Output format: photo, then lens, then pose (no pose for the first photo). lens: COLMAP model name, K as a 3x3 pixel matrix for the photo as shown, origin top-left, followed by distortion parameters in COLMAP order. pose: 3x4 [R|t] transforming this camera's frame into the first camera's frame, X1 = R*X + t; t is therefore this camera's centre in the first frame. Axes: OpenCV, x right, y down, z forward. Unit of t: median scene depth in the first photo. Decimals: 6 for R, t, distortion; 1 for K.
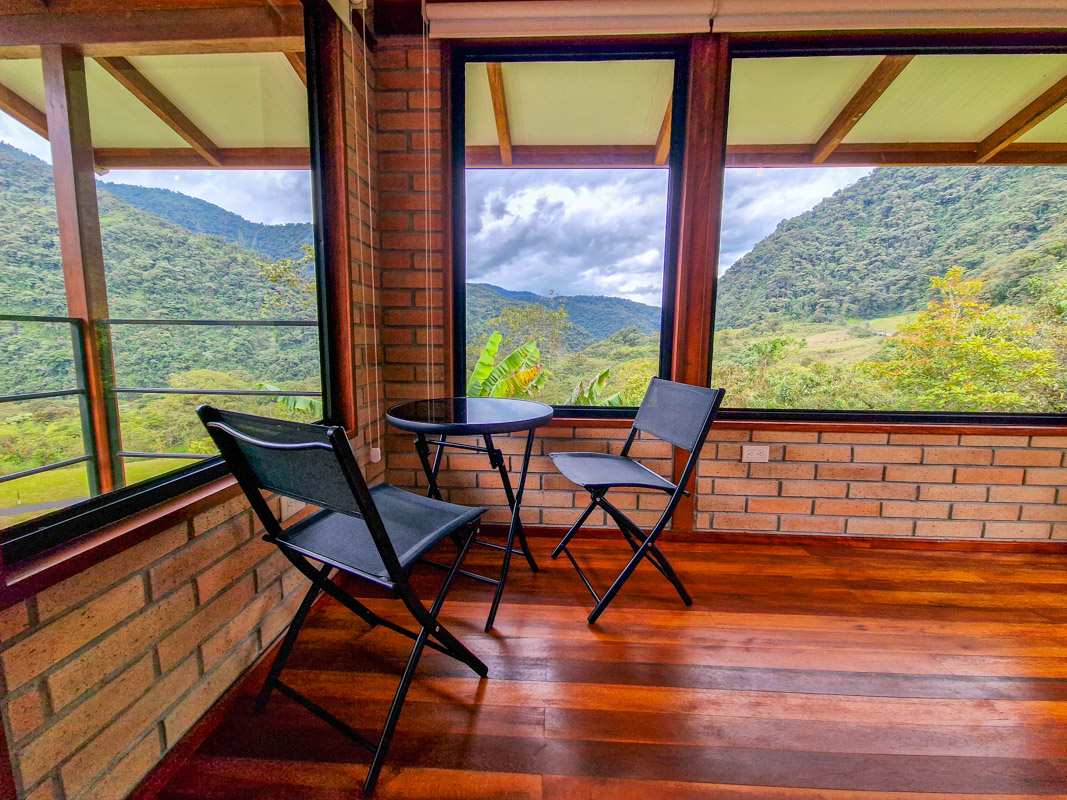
lens RADIAL K [[437.3, 0, 532.0], [0, 437.3, 395.8], [0, 0, 1]] dist [-0.000152, -0.001099]
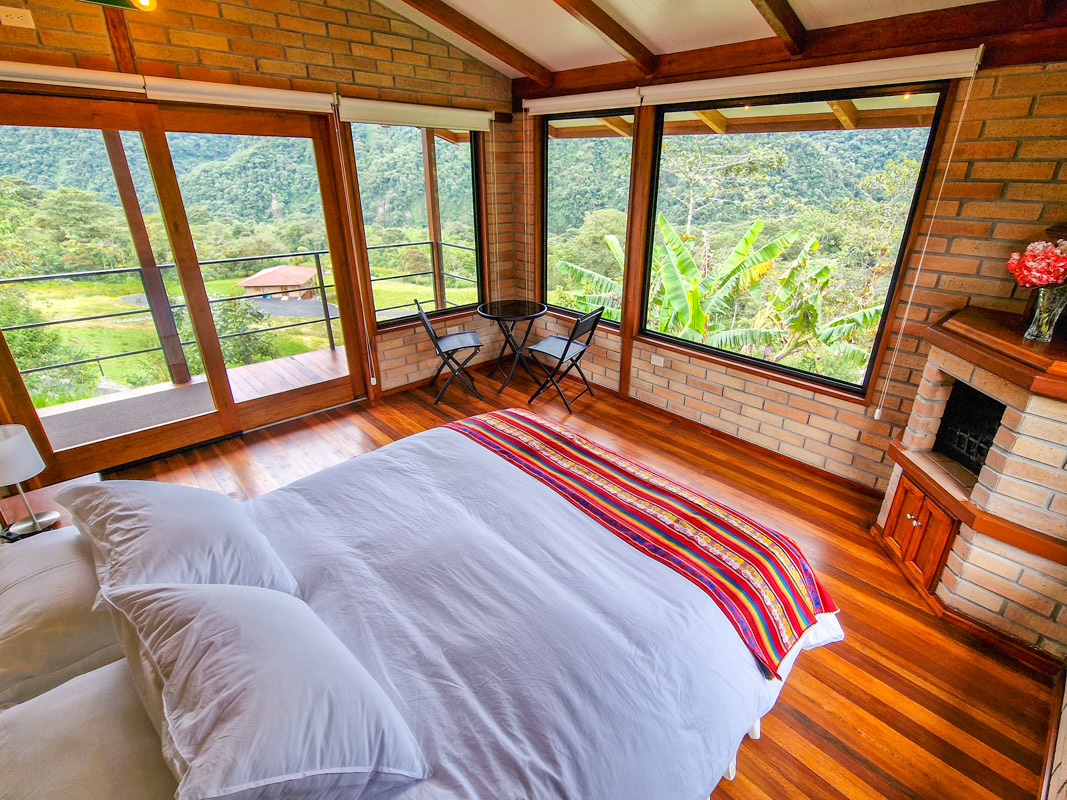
lens RADIAL K [[515.9, 0, 556.6], [0, 515.9, 393.0], [0, 0, 1]] dist [-0.000421, 0.000294]
pose [[0.727466, 0.269537, -0.630986, 1.527683], [-0.088677, 0.948832, 0.303074, -0.320789], [0.680390, -0.164522, 0.714144, -0.716867]]
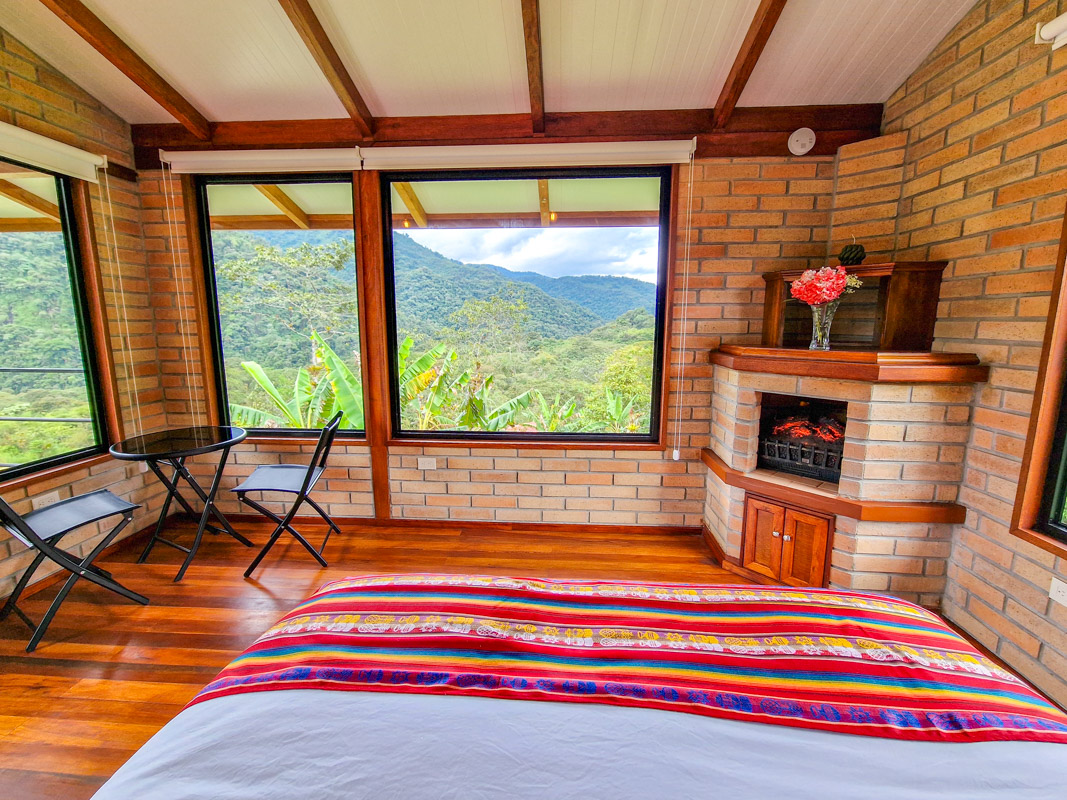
lens RADIAL K [[453.0, 0, 532.3], [0, 453.0, 395.3], [0, 0, 1]] dist [0.000283, -0.000712]
pose [[0.999818, -0.008594, -0.017019, 0.874890], [0.009154, 0.999411, 0.033077, -0.128898], [0.016725, -0.033226, 0.999308, -0.429298]]
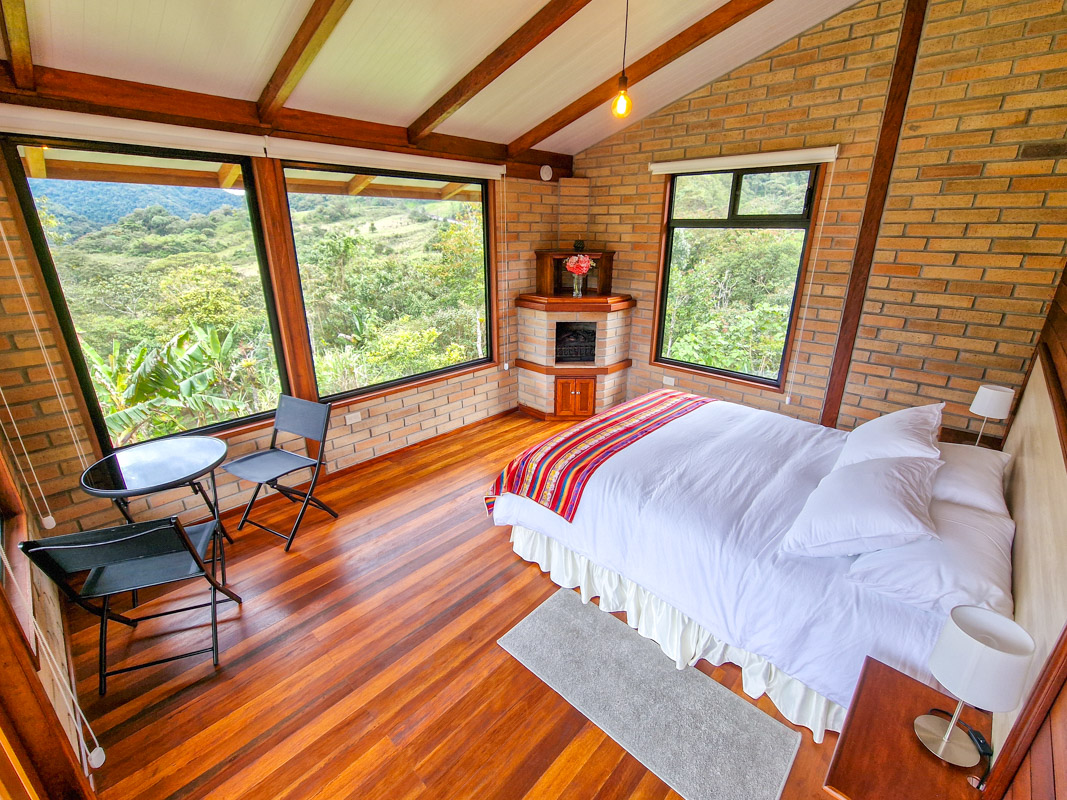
lens RADIAL K [[476.7, 0, 535.2], [0, 476.7, 397.6], [0, 0, 1]] dist [0.000580, 0.000032]
pose [[0.651031, -0.265855, 0.710971, -0.306541], [0.099648, 0.958486, 0.267161, -0.358619], [-0.752482, -0.103083, 0.650496, -0.692404]]
